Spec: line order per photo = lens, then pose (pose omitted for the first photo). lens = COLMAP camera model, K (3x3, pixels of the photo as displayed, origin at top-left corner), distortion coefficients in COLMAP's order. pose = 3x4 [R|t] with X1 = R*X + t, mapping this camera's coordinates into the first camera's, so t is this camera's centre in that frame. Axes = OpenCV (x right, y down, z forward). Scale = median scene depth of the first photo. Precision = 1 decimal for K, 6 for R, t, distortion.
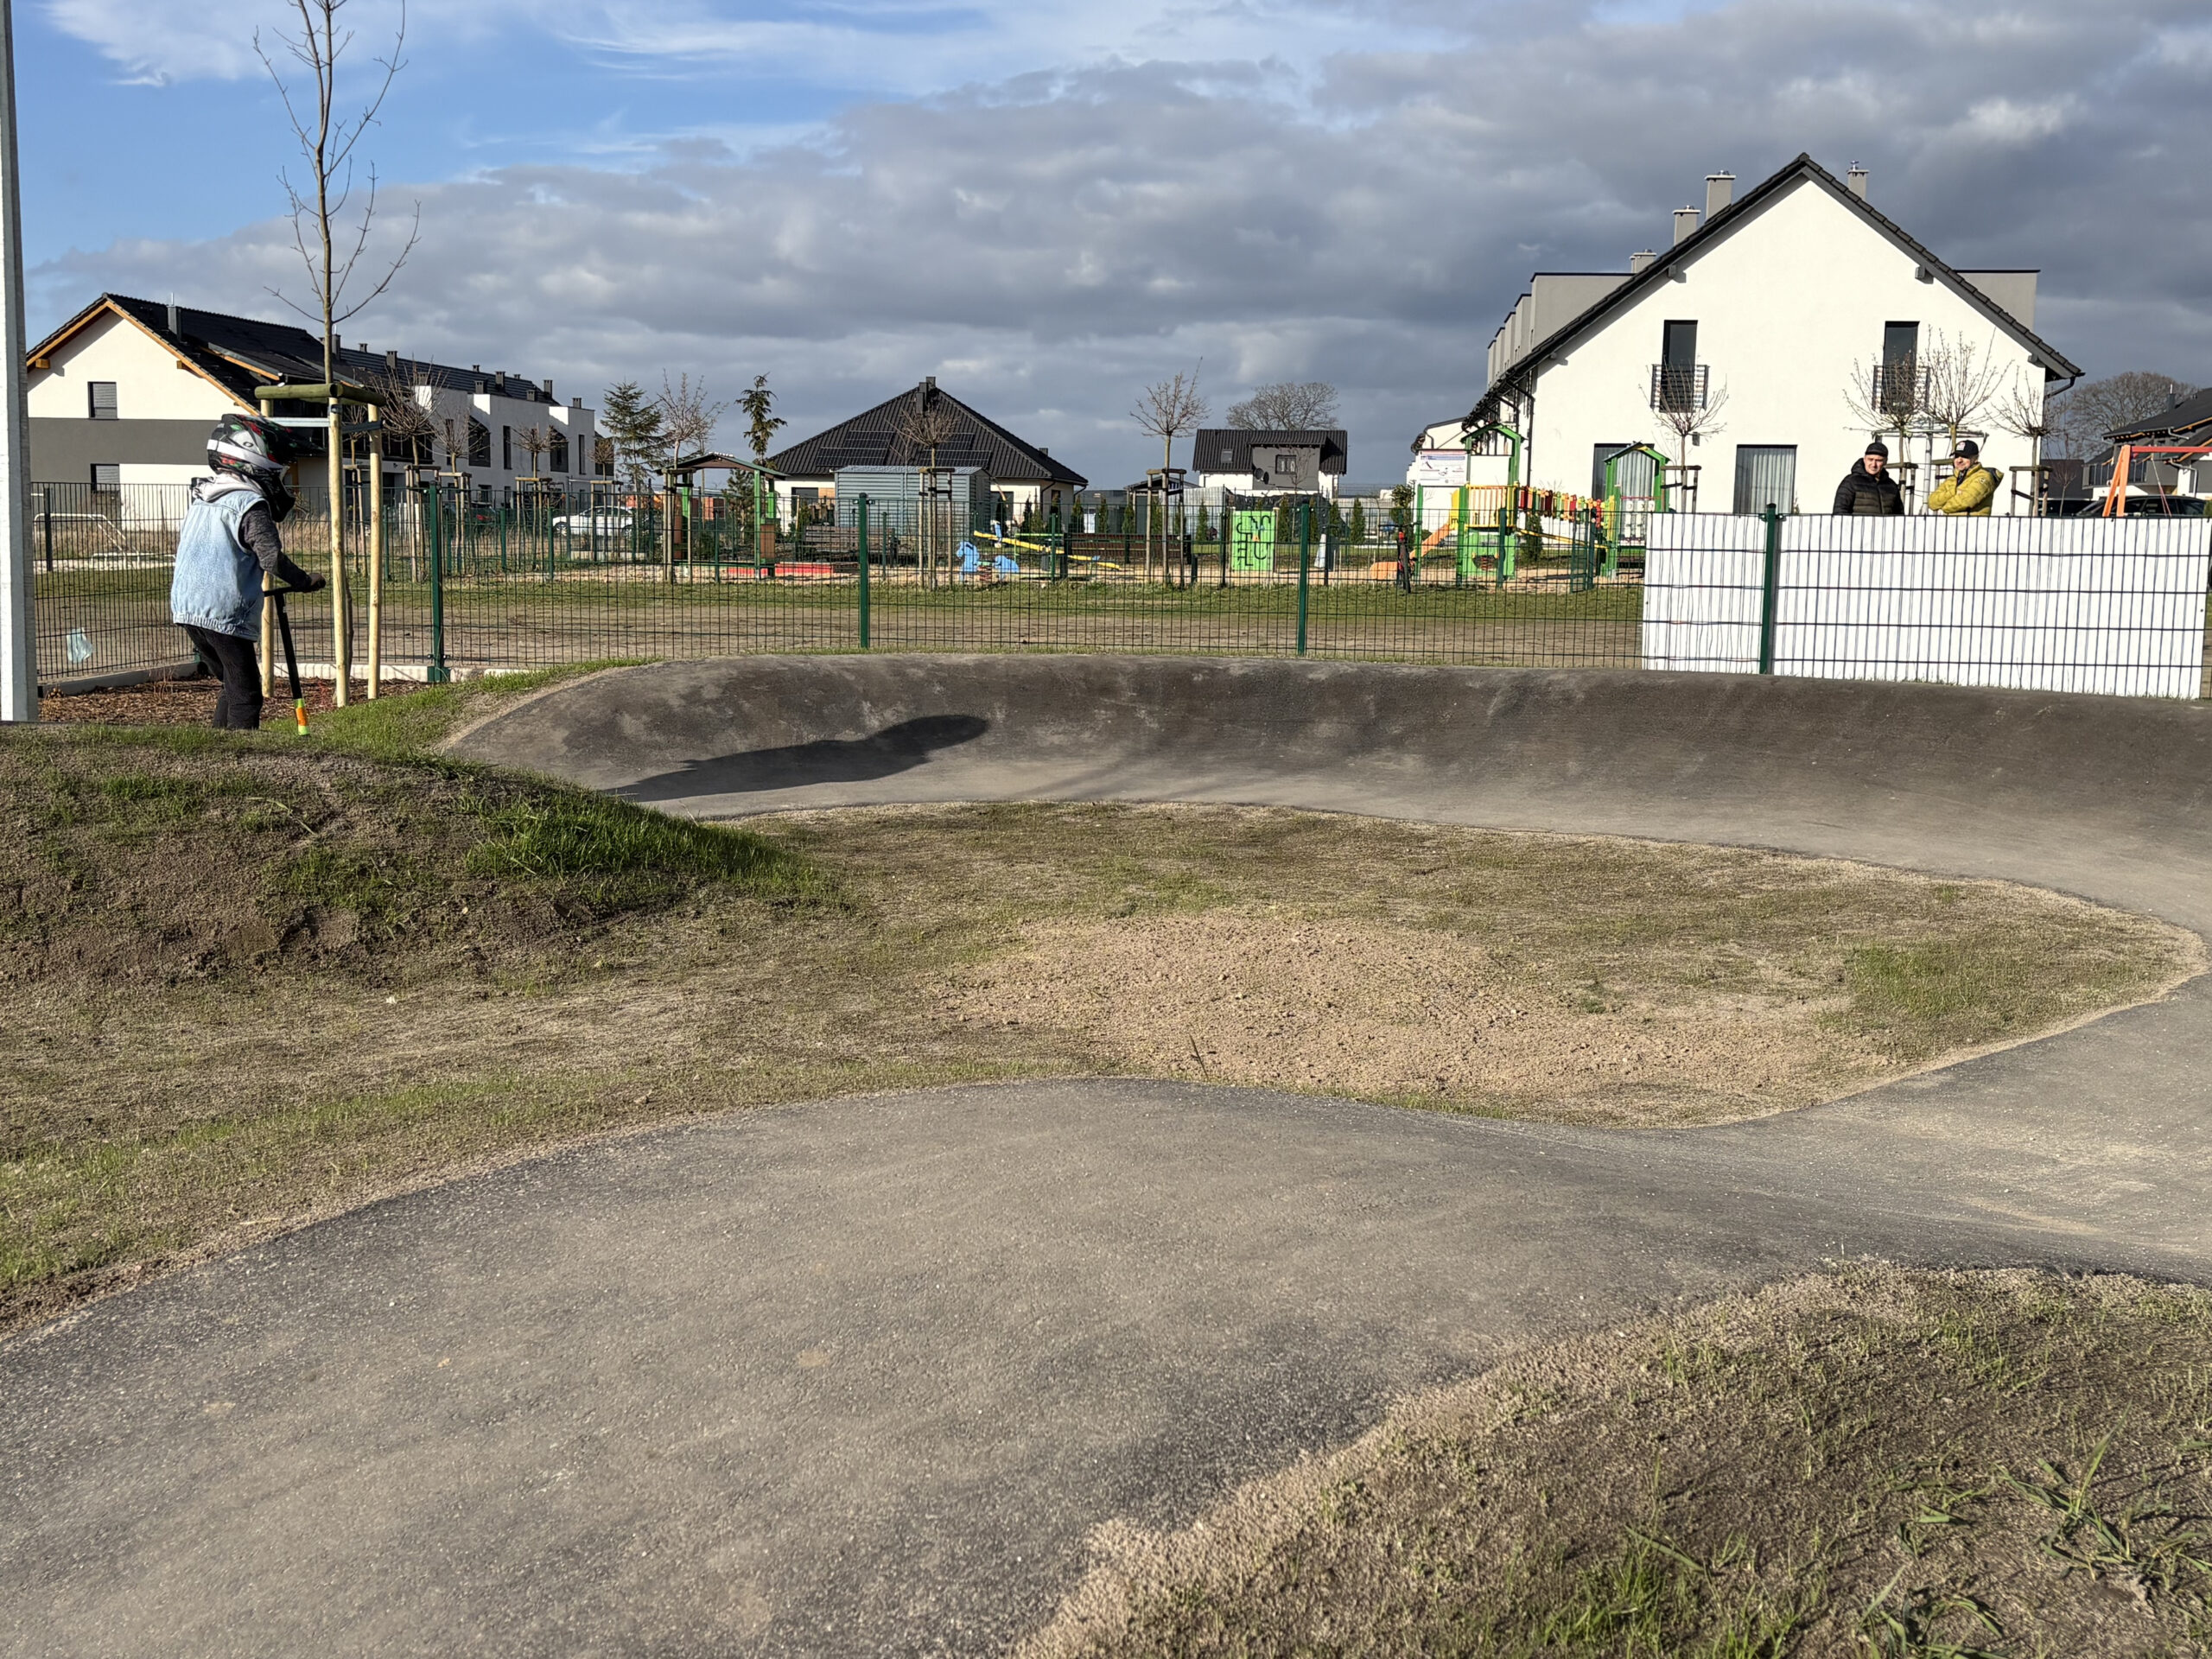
lens RADIAL K [[2444.9, 0, 1094.3], [0, 2444.9, 833.2], [0, 0, 1]] dist [0.050148, 0.000000]
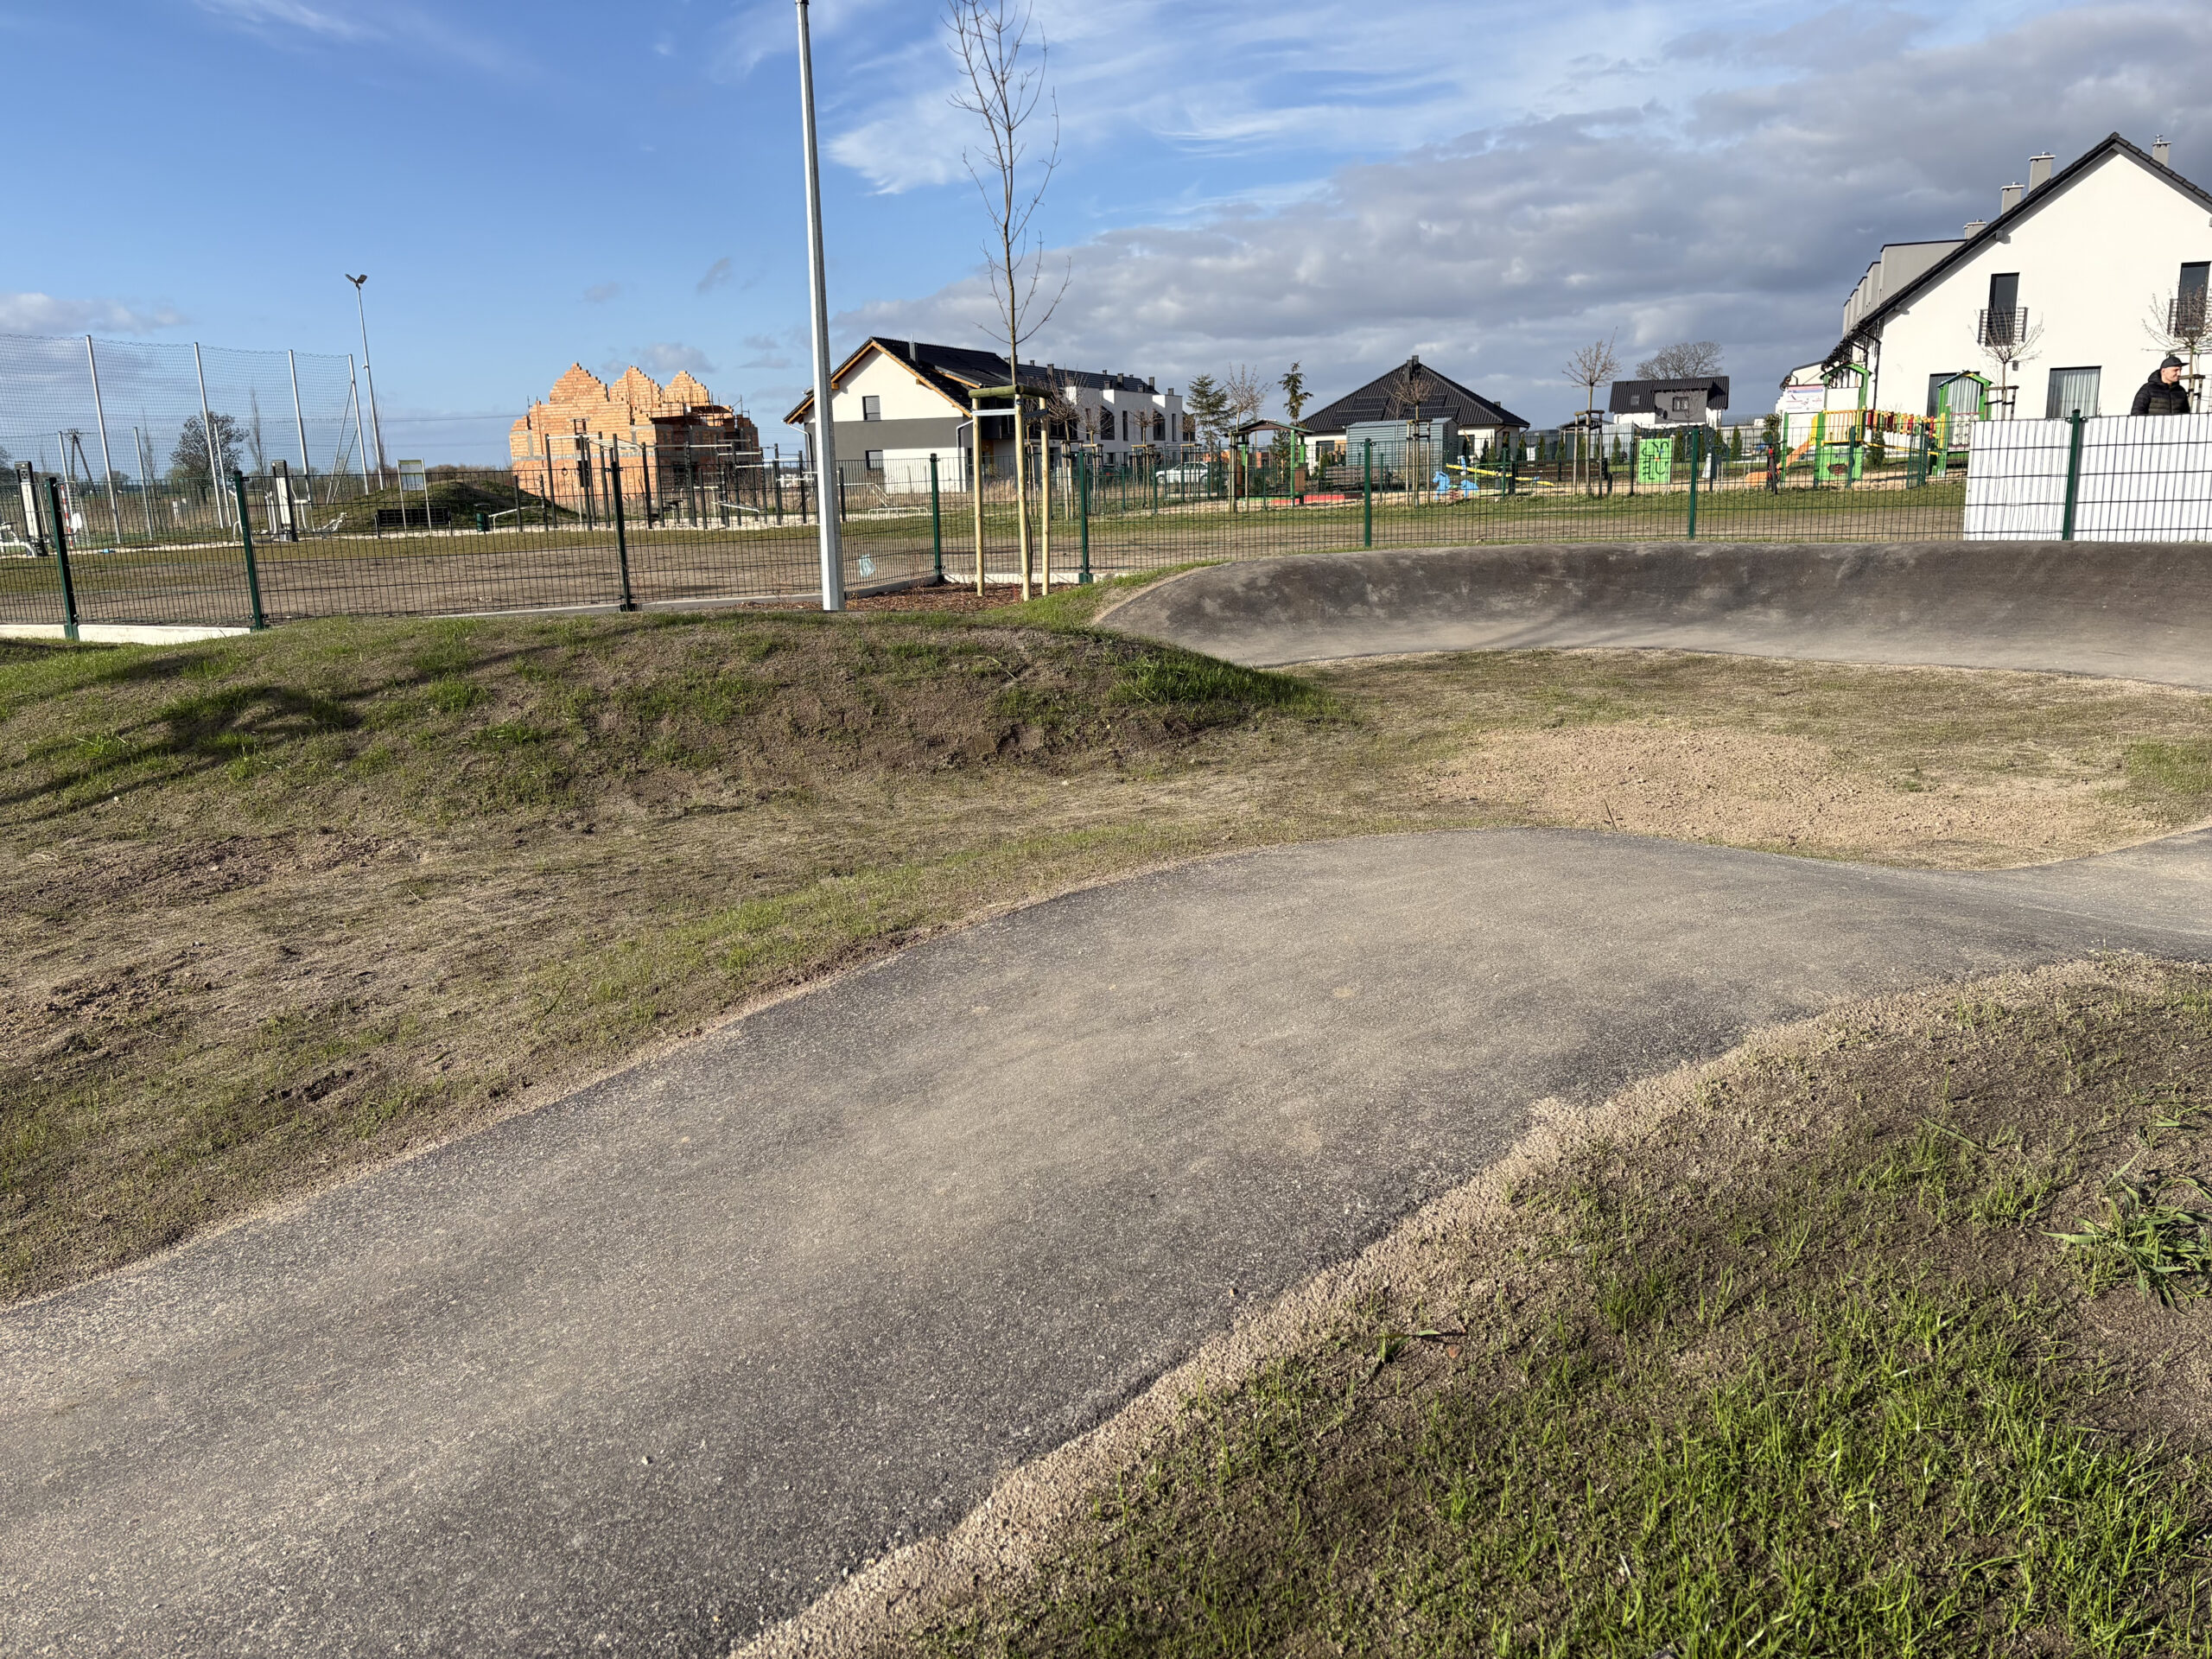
lens RADIAL K [[1668.3, 0, 1107.3], [0, 1668.3, 833.0], [0, 0, 1]] dist [0.050343, -0.049979]
pose [[0.969445, 0.006309, -0.245227, -0.000646], [0.015496, 0.996098, 0.086885, 0.004868], [0.244818, -0.088030, 0.965565, -0.008348]]
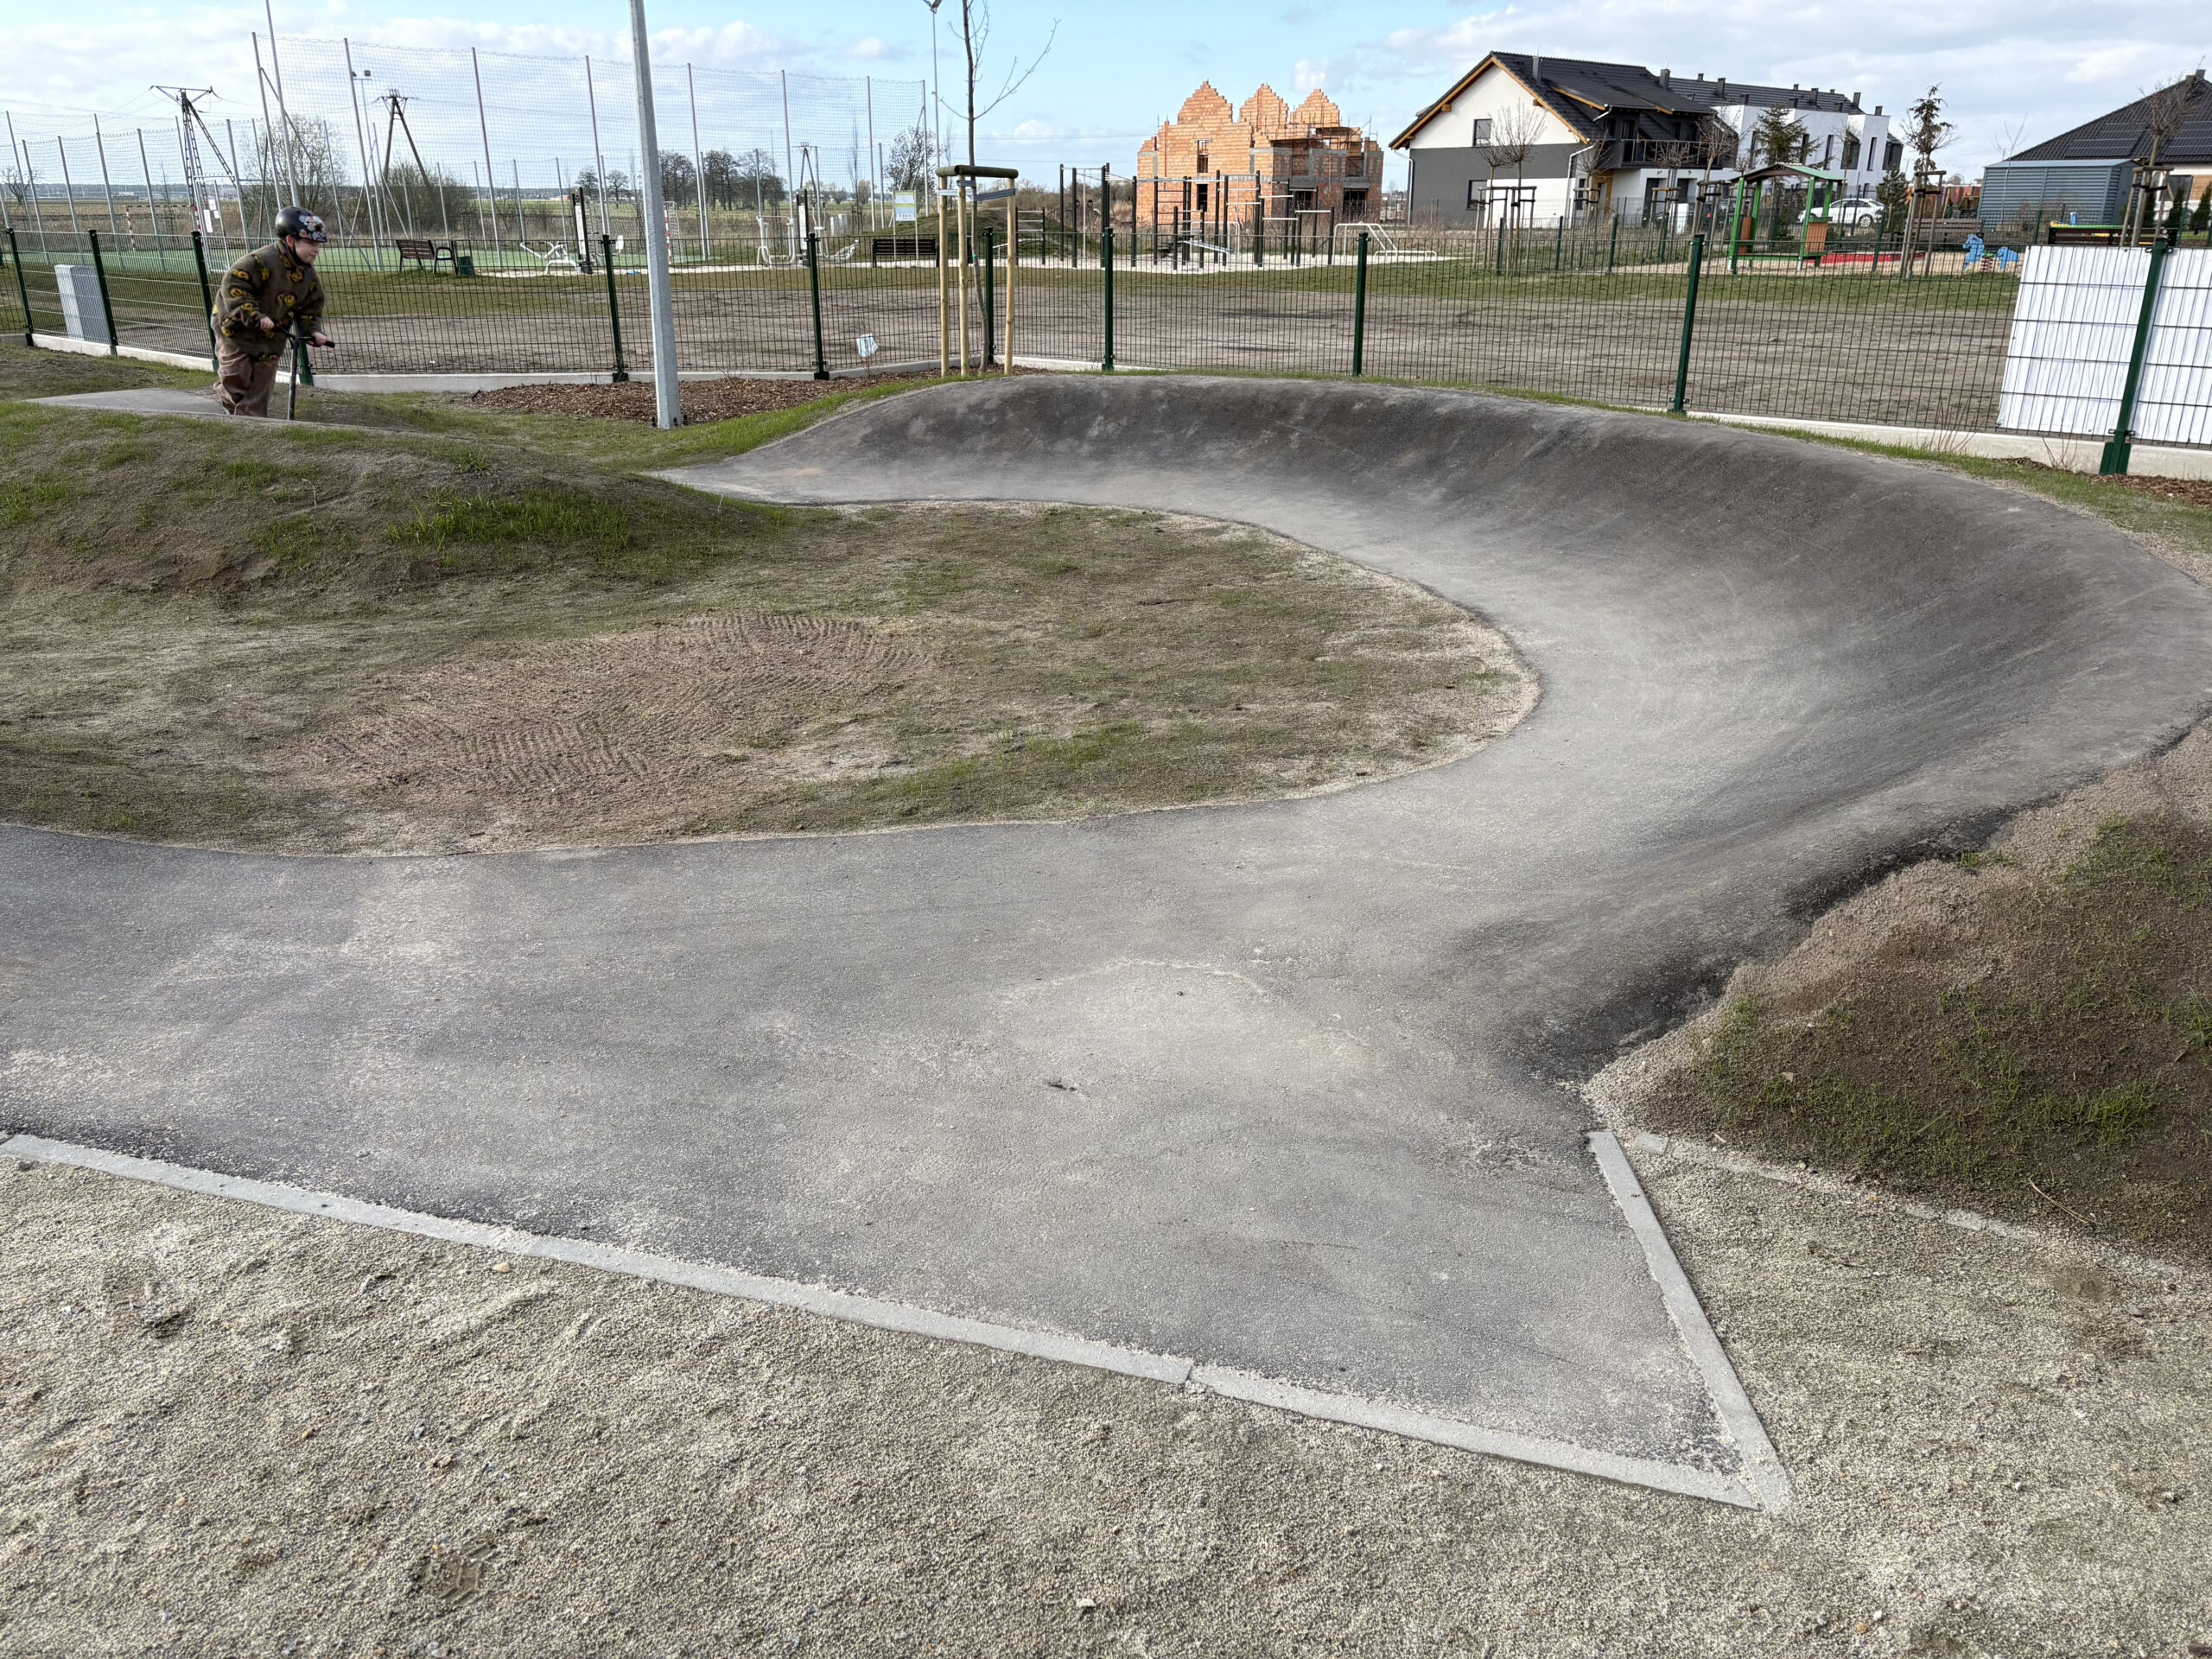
lens RADIAL K [[1668.3, 0, 1078.0], [0, 1668.3, 827.3], [0, 0, 1]] dist [0.050343, -0.049979]
pose [[0.792146, 0.194448, -0.578528, 0.493958], [-0.060762, 0.968307, 0.242258, -0.060224], [0.607300, -0.156751, 0.778855, 0.263354]]
